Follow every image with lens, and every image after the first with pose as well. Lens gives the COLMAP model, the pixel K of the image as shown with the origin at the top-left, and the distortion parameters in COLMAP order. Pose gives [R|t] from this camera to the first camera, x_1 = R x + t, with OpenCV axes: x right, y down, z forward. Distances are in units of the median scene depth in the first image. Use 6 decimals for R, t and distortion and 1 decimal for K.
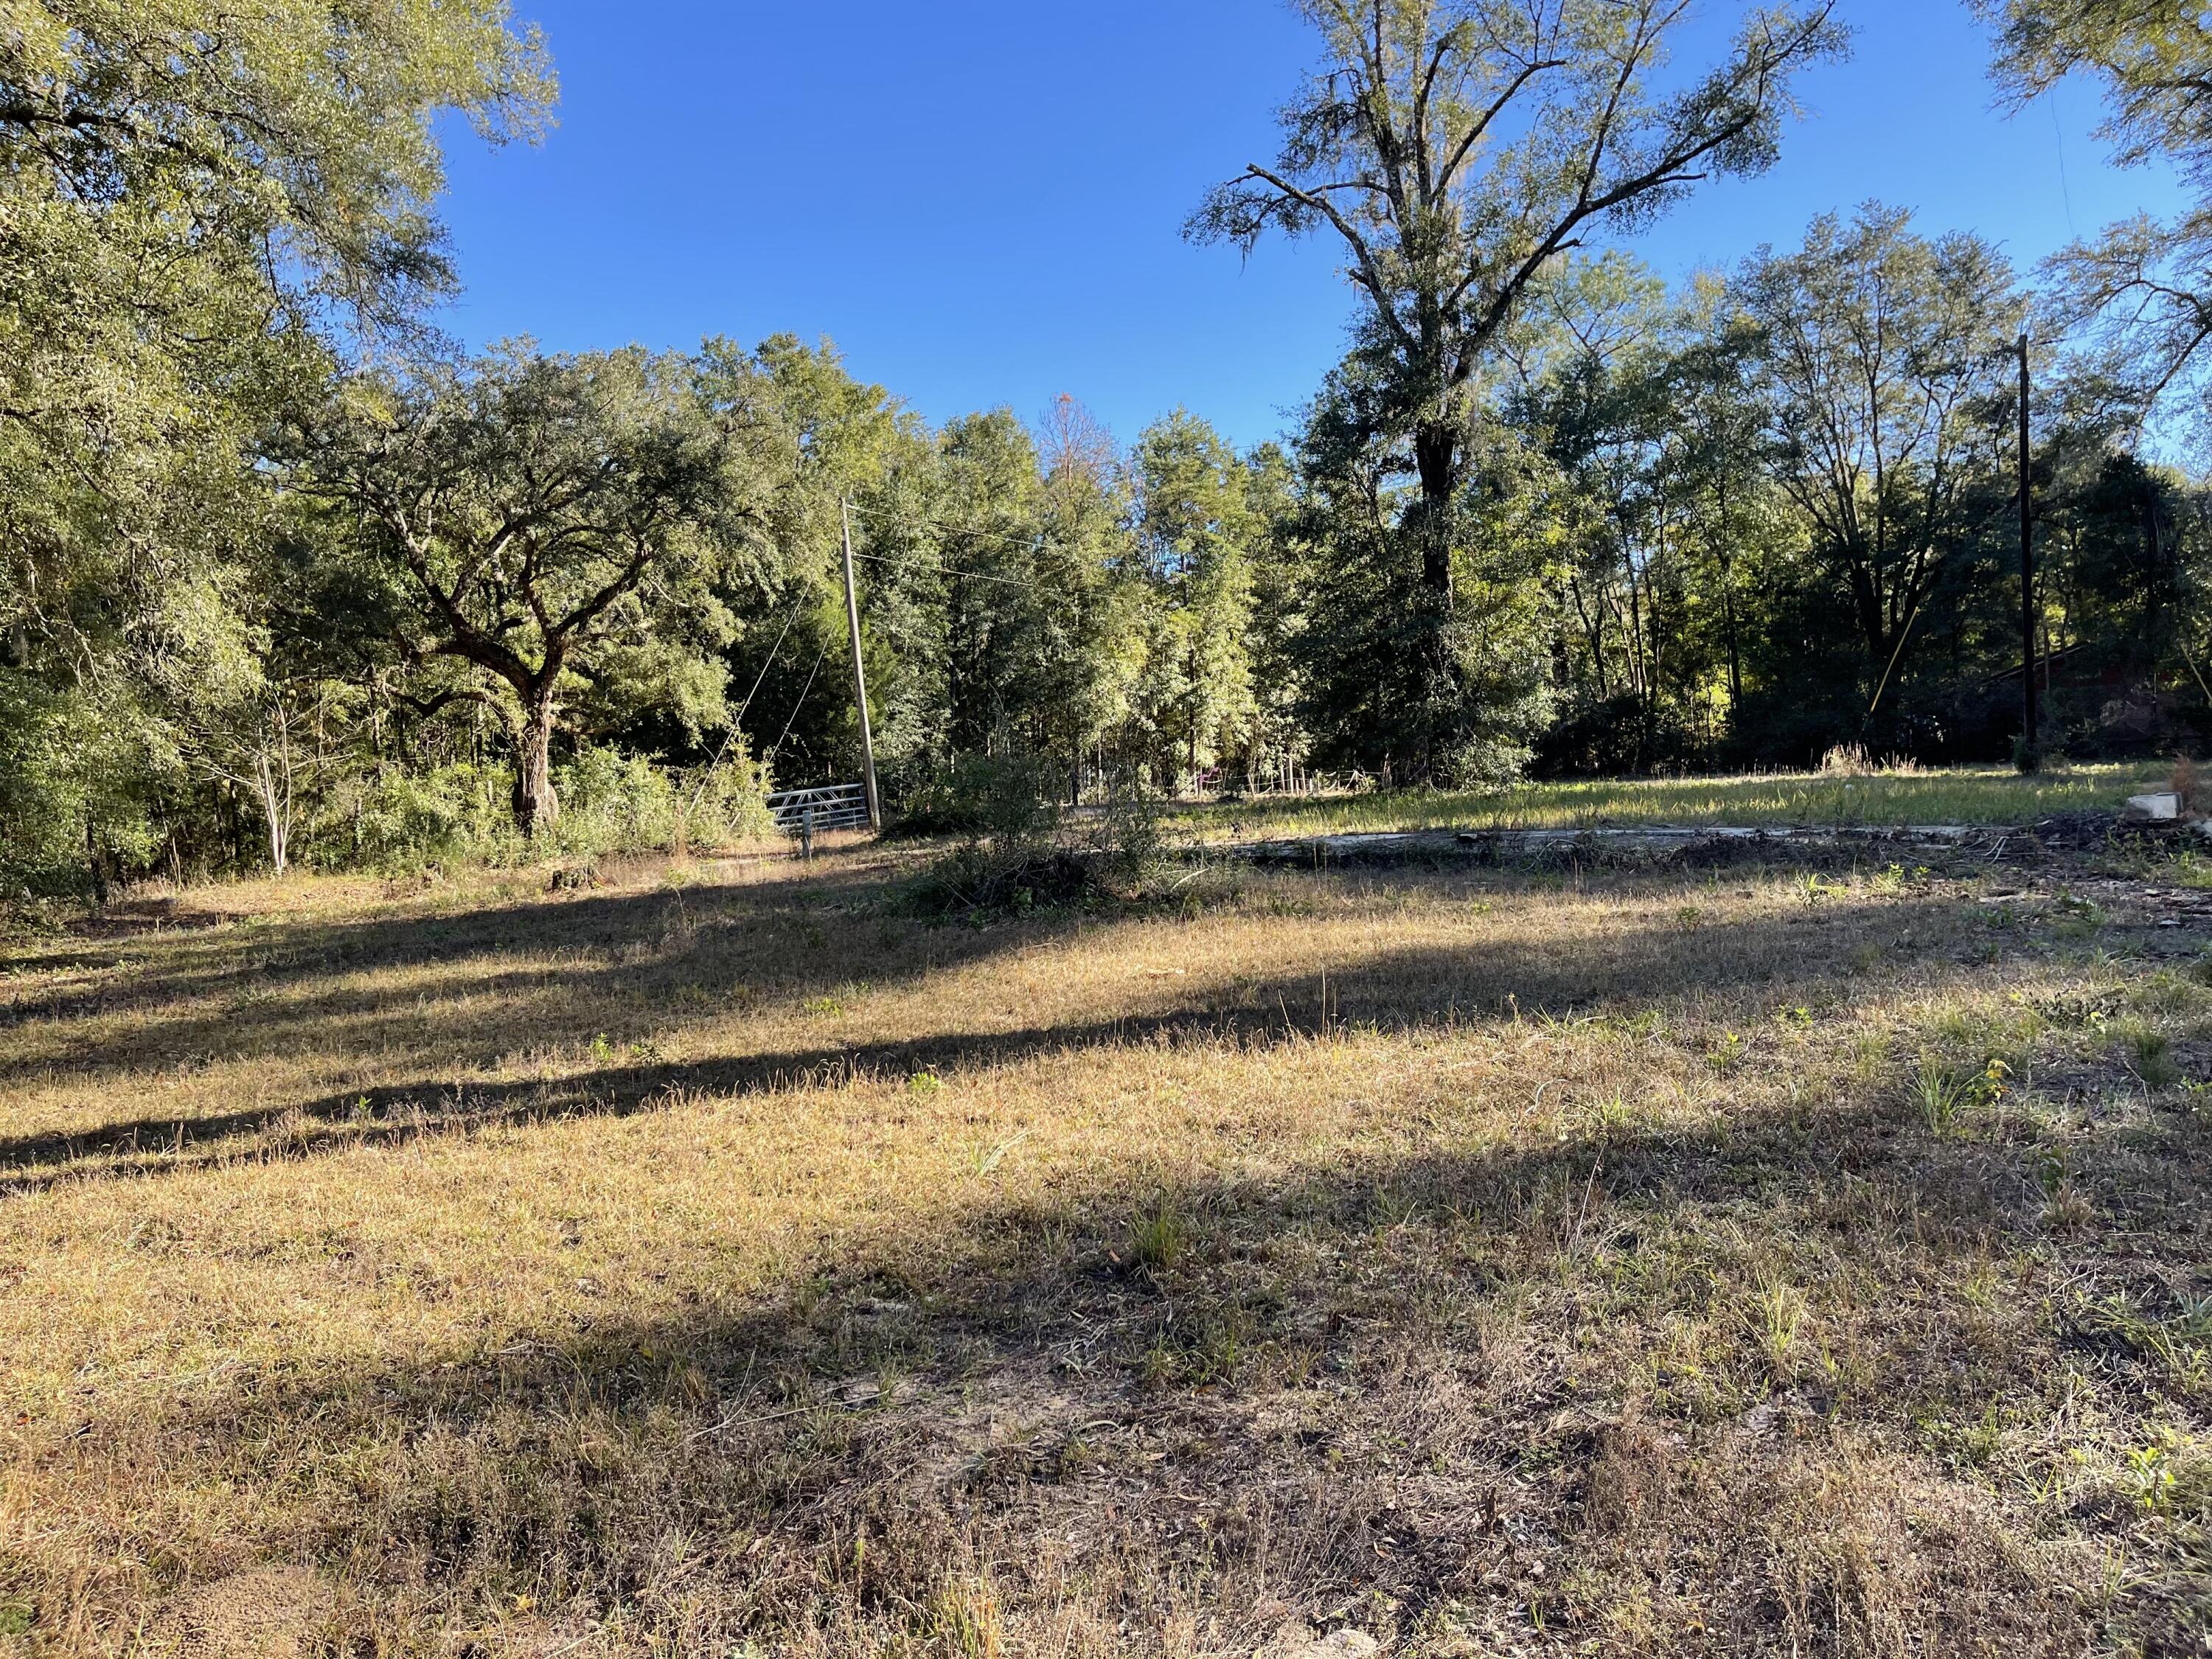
lens RADIAL K [[1660.7, 0, 1106.0], [0, 1660.7, 829.5], [0, 0, 1]] dist [0.083683, -0.120641]
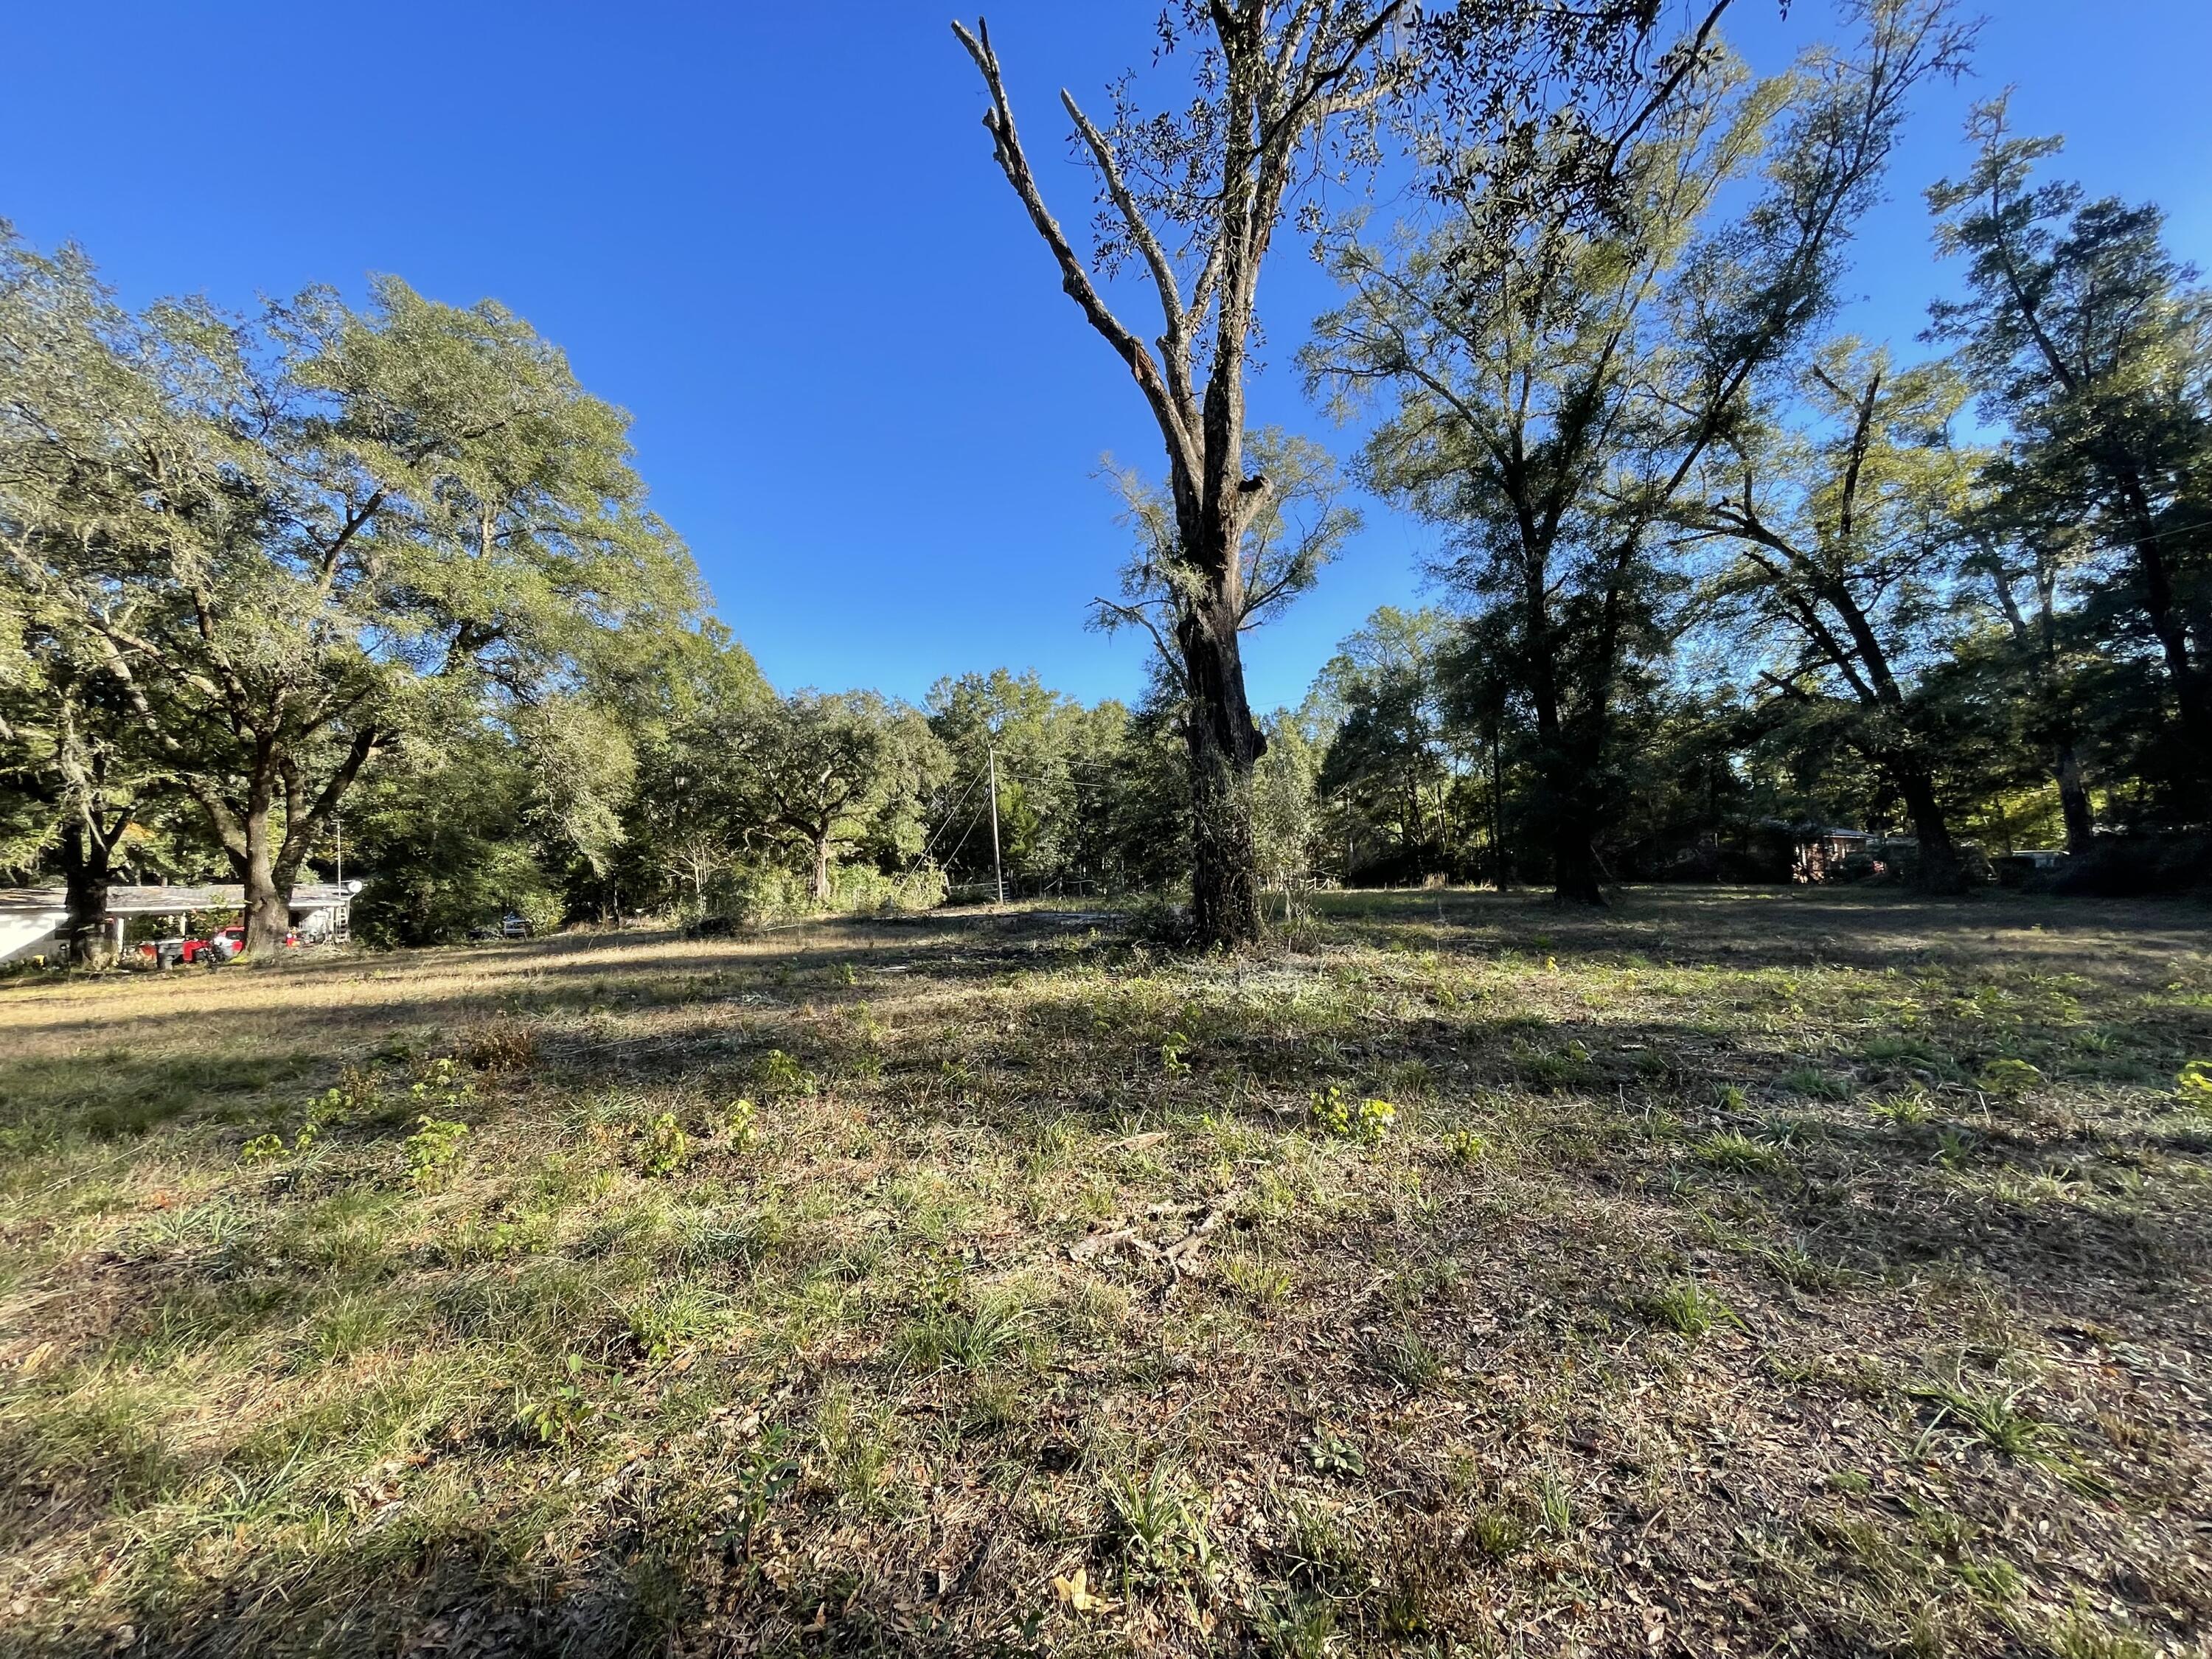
lens RADIAL K [[934.5, 0, 1171.4], [0, 934.5, 832.4], [0, 0, 1]] dist [0.002304, 0.000366]
pose [[0.963420, 0.006677, -0.267912, 0.425085], [-0.026924, 0.997043, -0.071970, -0.011990], [0.266639, 0.076551, 0.960752, -0.081801]]
